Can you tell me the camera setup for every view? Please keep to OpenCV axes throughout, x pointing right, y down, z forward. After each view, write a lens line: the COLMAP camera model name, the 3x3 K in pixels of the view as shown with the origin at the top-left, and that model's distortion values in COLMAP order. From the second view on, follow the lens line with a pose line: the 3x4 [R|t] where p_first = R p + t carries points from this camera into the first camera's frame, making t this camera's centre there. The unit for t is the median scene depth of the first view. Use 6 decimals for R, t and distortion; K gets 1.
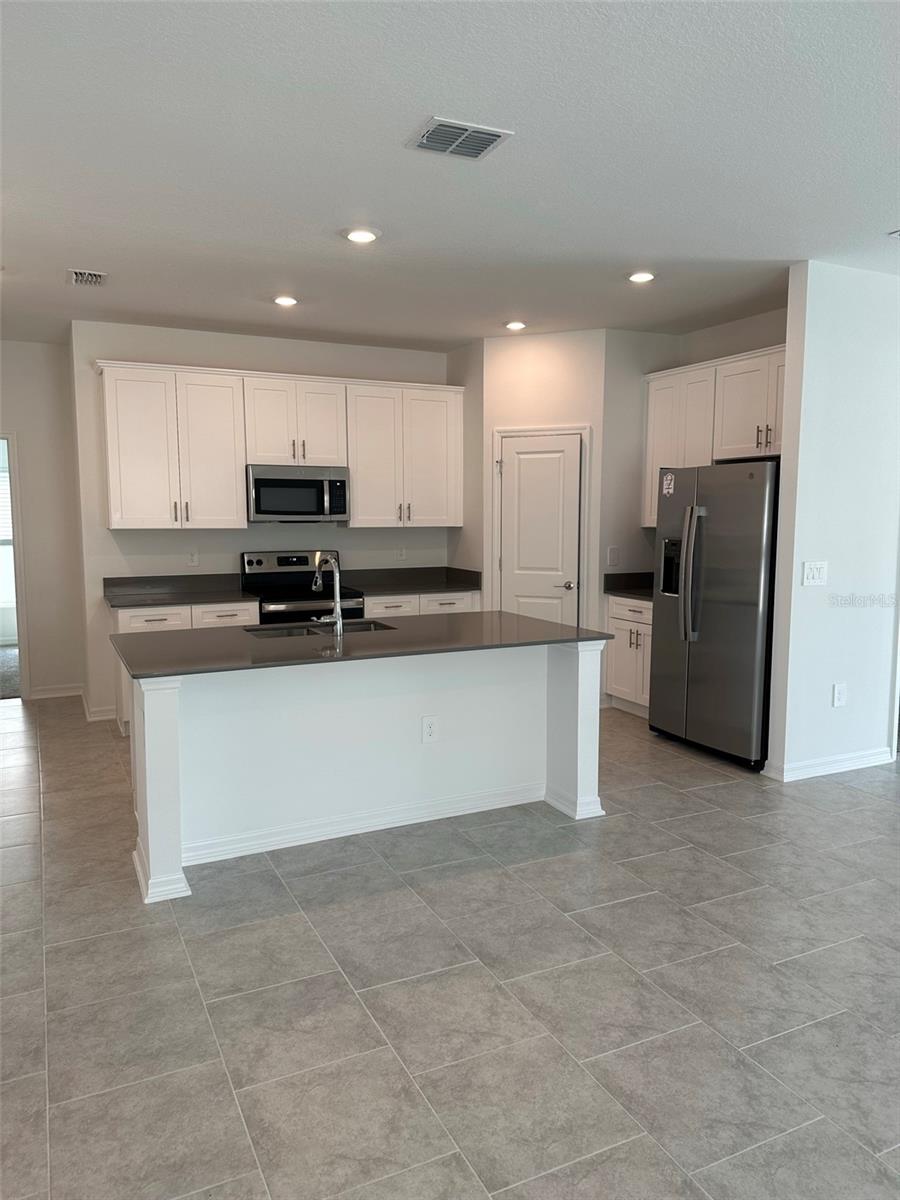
lens RADIAL K [[845.6, 0, 481.6], [0, 845.6, 607.4], [0, 0, 1]] dist [0.025878, -0.030022]
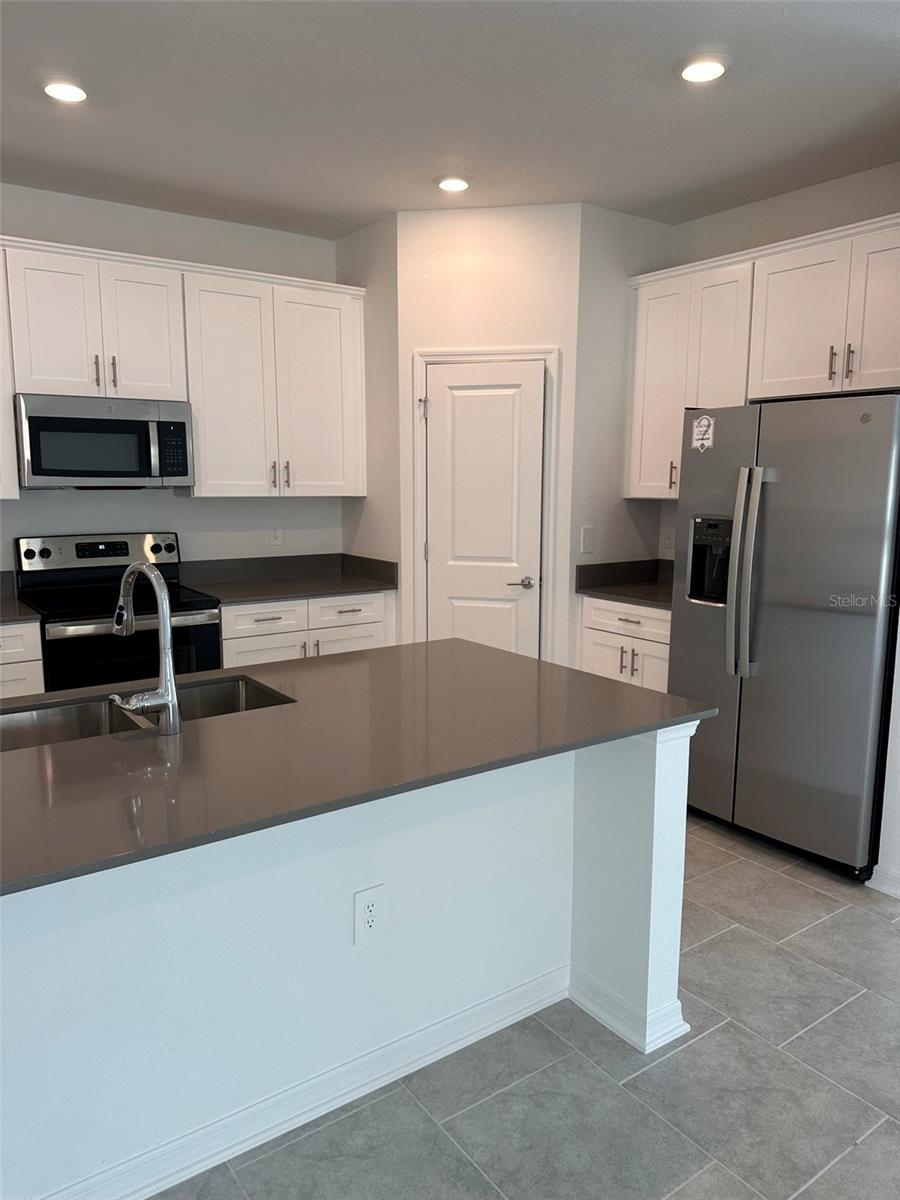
lens RADIAL K [[845.6, 0, 476.4], [0, 845.6, 604.8], [0, 0, 1]] dist [0.025878, -0.030022]
pose [[0.987122, -0.017800, 0.158976, -0.050110], [0.011875, 0.999202, 0.038141, -0.036233], [-0.159528, -0.035762, 0.986545, 0.339568]]
